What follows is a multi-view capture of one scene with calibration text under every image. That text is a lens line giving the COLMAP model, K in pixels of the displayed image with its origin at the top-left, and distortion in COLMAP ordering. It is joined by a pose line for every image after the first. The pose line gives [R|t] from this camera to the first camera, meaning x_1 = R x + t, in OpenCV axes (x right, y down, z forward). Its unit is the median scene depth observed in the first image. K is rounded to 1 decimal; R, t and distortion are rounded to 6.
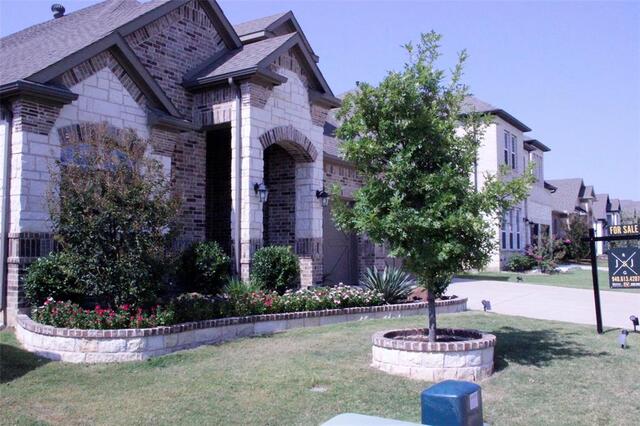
lens RADIAL K [[602.0, 0, 297.4], [0, 602.0, 213.1], [0, 0, 1]] dist [-0.008860, -0.003840]
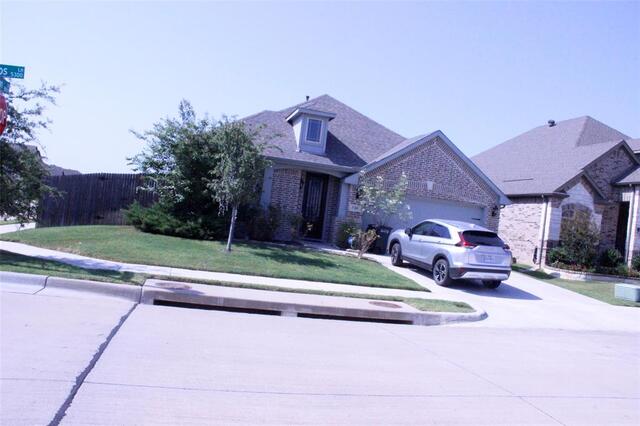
lens RADIAL K [[530.9, 0, 320.0], [0, 530.9, 213.0], [0, 0, 1]] dist [-0.152464, 0.116238]
pose [[0.741122, 0.078306, -0.666789, 0.346684], [-0.074269, 0.996641, 0.034494, -0.084963], [0.667250, 0.023957, 0.744448, -1.398818]]
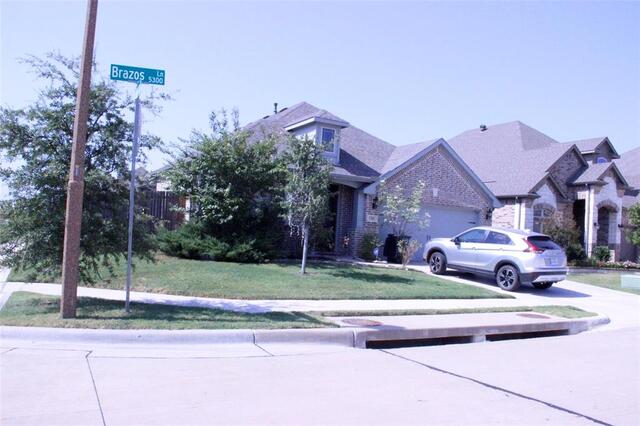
lens RADIAL K [[530.9, 0, 320.0], [0, 530.9, 213.0], [0, 0, 1]] dist [-0.152464, 0.116238]
pose [[0.887778, 0.035491, -0.458902, -0.110705], [-0.032297, 0.999369, 0.014810, -0.087196], [0.459138, 0.001673, 0.888363, -1.633125]]
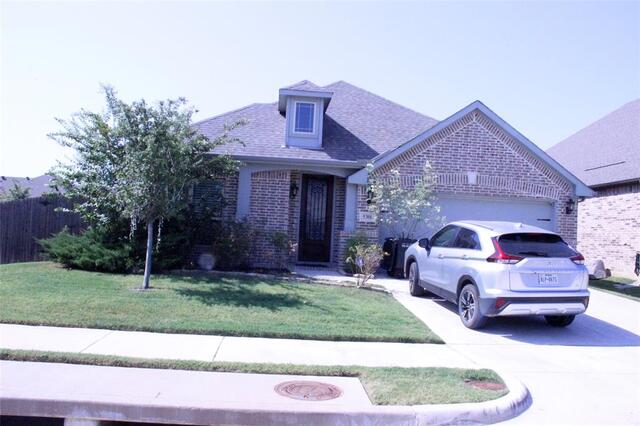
lens RADIAL K [[530.9, 0, 320.0], [0, 530.9, 213.0], [0, 0, 1]] dist [-0.152464, 0.116238]
pose [[0.623480, -0.004548, -0.781826, 0.185100], [0.002728, 0.999990, -0.003642, -0.053088], [0.781835, 0.000138, 0.623486, -0.886292]]
